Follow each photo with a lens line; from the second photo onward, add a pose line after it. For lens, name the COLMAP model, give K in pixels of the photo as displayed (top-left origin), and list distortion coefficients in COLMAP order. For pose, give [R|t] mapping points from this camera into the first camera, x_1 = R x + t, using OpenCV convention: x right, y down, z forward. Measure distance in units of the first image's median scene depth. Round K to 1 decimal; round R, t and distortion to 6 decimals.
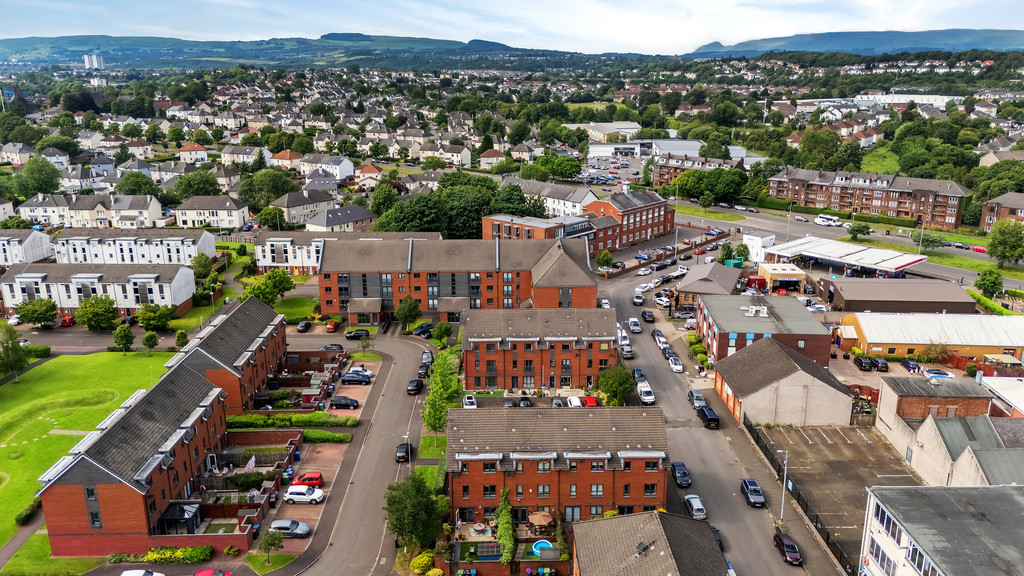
lens RADIAL K [[786.3, 0, 516.1], [0, 786.3, 285.0], [0, 0, 1]] dist [0.068977, -0.056179]
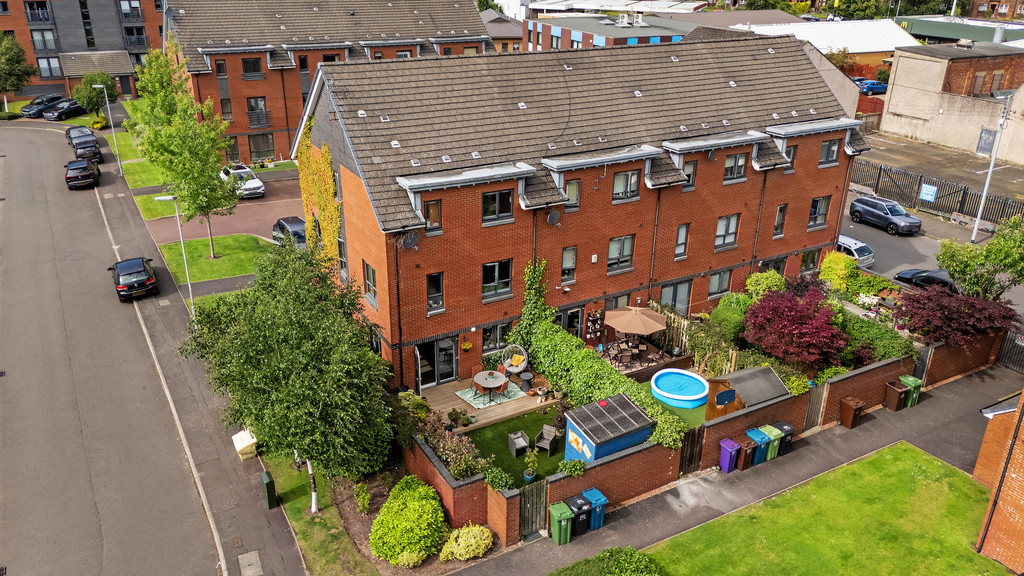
lens RADIAL K [[786.3, 0, 513.3], [0, 786.3, 298.4], [0, 0, 1]] dist [0.068977, -0.056179]
pose [[0.873740, -0.181920, 0.451091, -0.184286], [0.117772, 0.978952, 0.166683, 0.210954], [-0.471919, -0.092512, 0.876775, 0.685558]]
